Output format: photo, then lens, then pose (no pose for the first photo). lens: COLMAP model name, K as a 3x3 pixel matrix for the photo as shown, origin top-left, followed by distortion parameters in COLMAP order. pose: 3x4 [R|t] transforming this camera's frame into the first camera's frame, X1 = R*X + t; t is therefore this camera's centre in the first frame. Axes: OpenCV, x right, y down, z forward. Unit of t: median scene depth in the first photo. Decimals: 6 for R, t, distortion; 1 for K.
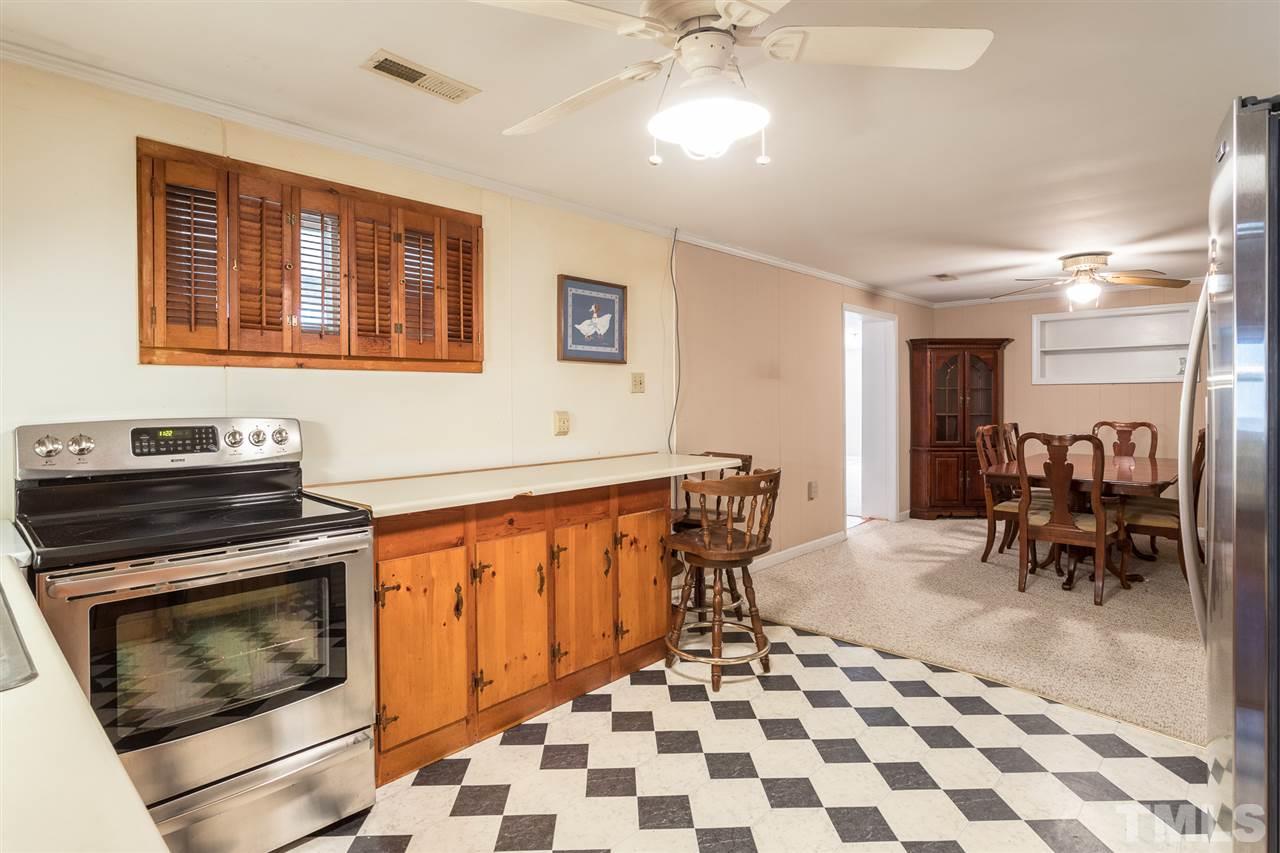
lens RADIAL K [[664.5, 0, 632.5], [0, 664.5, 396.8], [0, 0, 1]] dist [-0.003209, -0.001494]
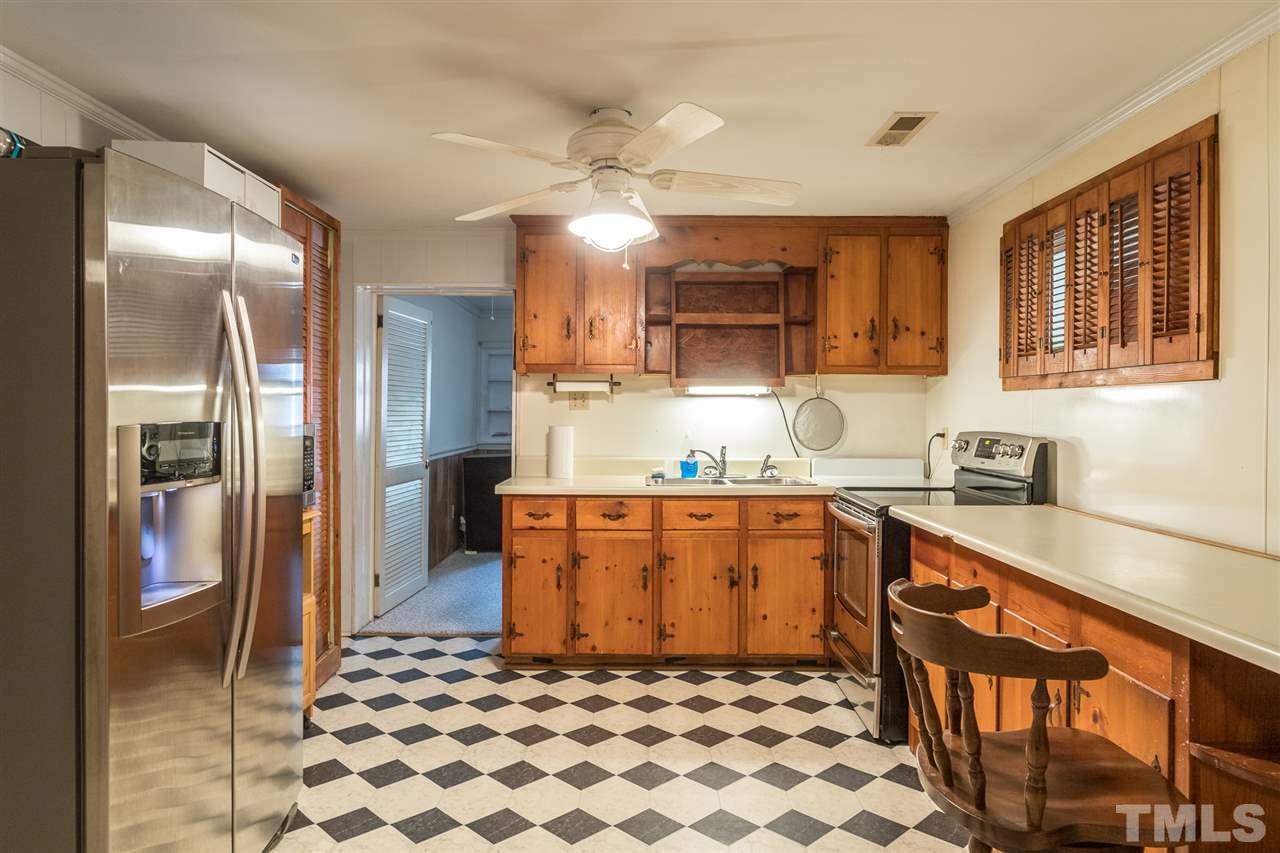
lens RADIAL K [[803.4, 0, 633.5], [0, 803.4, 414.2], [0, 0, 1]] dist [-0.003460, 0.003797]
pose [[-0.732495, 0.004321, -0.680758, 0.911624], [0.000028, 0.999980, 0.006317, -0.012004], [0.680772, 0.004608, -0.732481, 1.658053]]
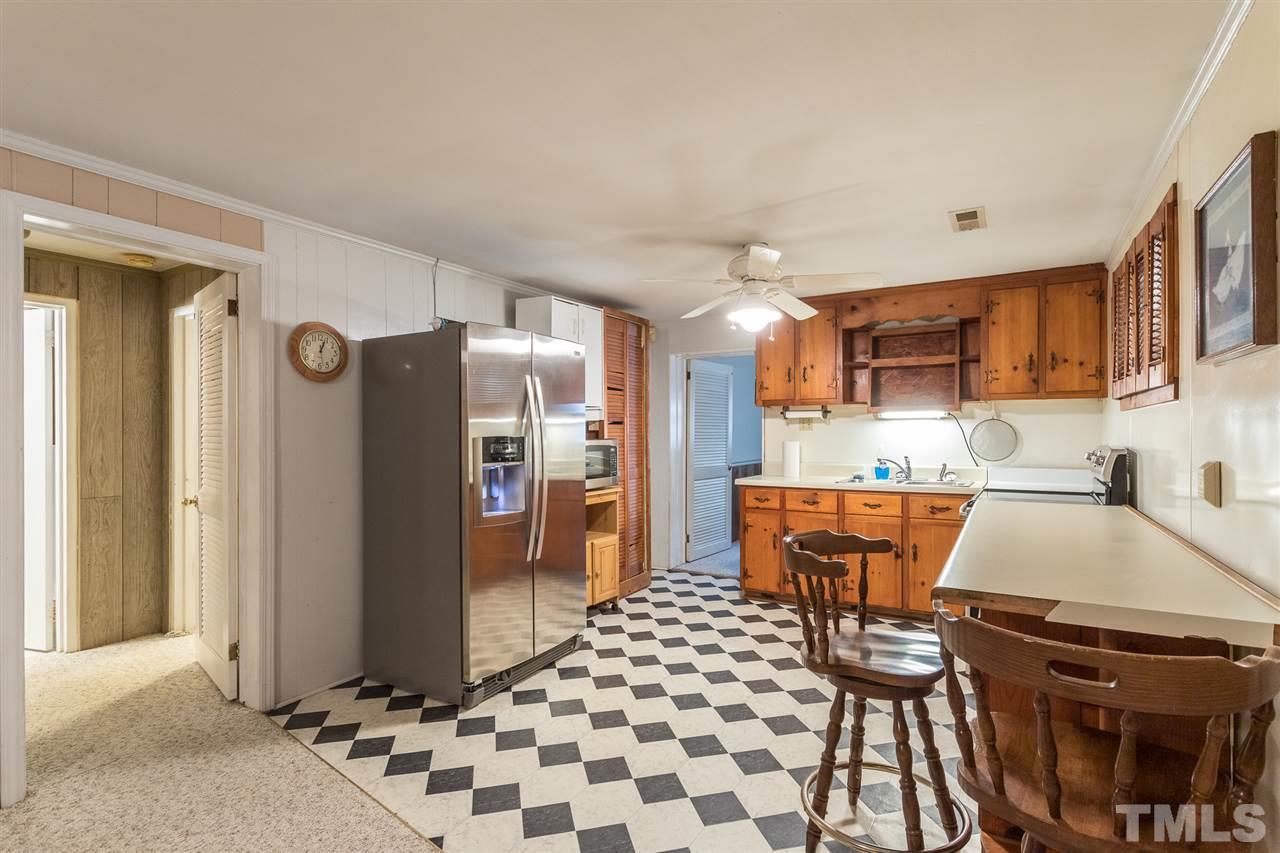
lens RADIAL K [[615.7, 0, 640.8], [0, 615.7, 432.8], [0, 0, 1]] dist [-0.001551, 0.001085]
pose [[-0.977013, 0.006785, -0.213072, 0.694943], [0.007134, 0.999974, -0.000867, -0.003653], [0.213060, -0.002367, -0.977036, 2.163350]]
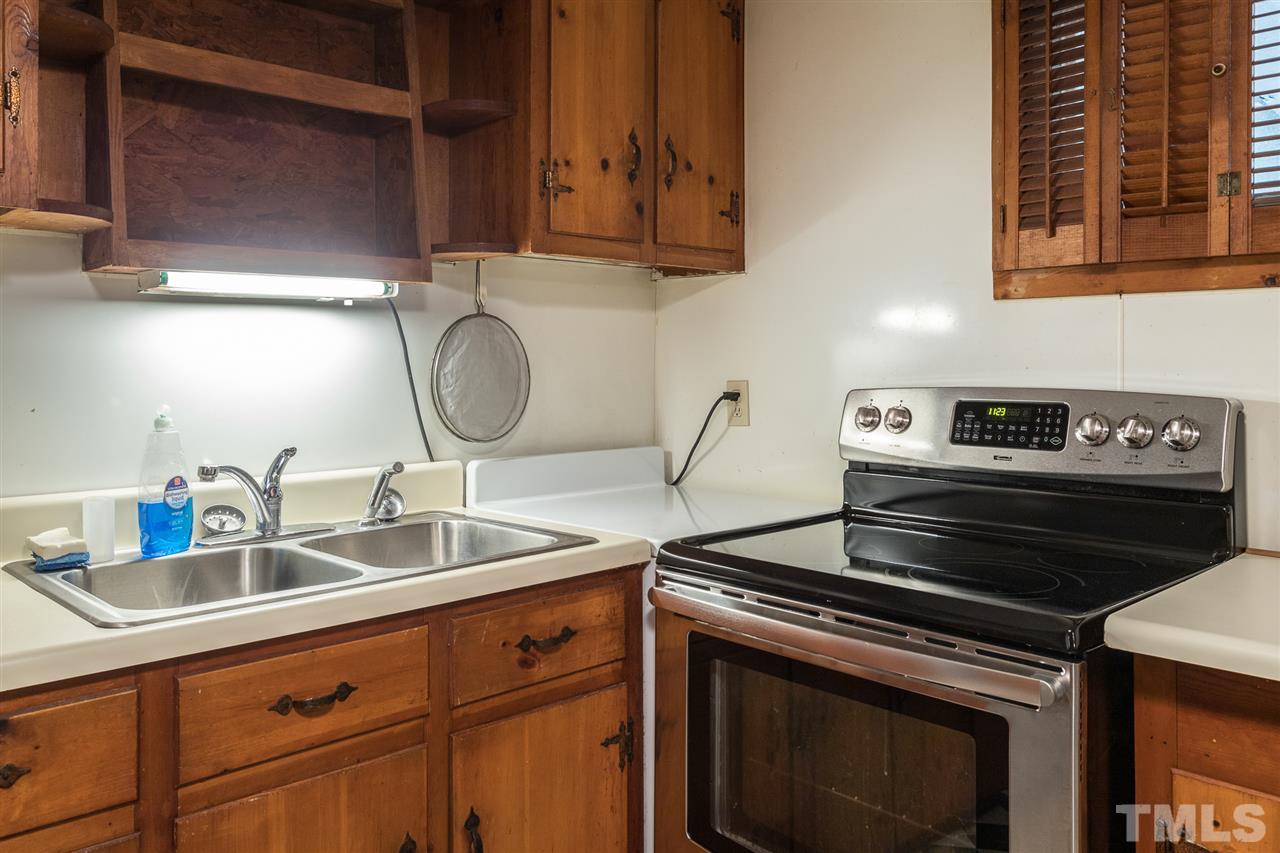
lens RADIAL K [[1019.2, 0, 636.3], [0, 1019.2, 349.1], [0, 0, 1]] dist [0.012607, -0.004332]
pose [[-0.053274, -0.004047, -0.998572, 0.241377], [0.002387, 0.999988, -0.004180, 0.000973], [0.998577, -0.002606, -0.053263, 0.699529]]
